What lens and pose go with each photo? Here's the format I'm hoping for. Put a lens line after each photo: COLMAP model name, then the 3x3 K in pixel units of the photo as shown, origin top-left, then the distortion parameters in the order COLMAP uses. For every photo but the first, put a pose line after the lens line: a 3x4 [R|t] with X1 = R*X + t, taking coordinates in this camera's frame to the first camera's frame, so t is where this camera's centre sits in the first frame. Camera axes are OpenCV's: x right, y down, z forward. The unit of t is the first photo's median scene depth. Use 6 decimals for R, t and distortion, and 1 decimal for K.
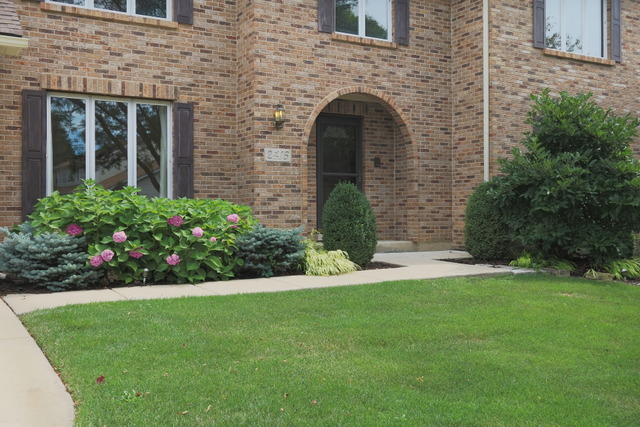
lens RADIAL K [[632.4, 0, 320.1], [0, 632.4, 211.2], [0, 0, 1]] dist [0.014683, 0.000000]
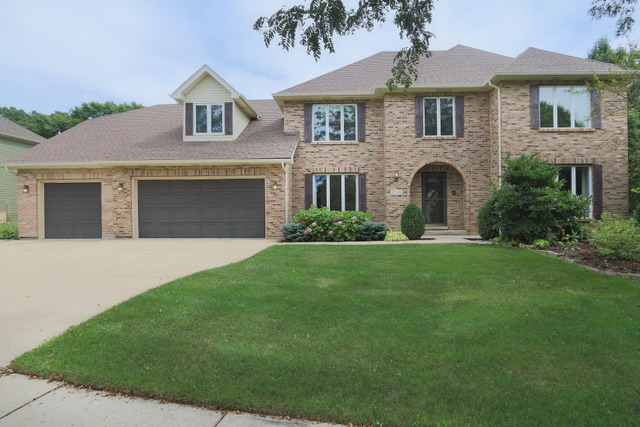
lens RADIAL K [[295.3, 0, 320.3], [0, 295.3, 216.9], [0, 0, 1]] dist [0.000625, 0.000053]
pose [[0.853324, -0.005341, -0.521353, 0.259314], [0.001554, 0.999969, -0.007702, 0.010827], [0.521378, 0.005762, 0.853306, -0.083232]]
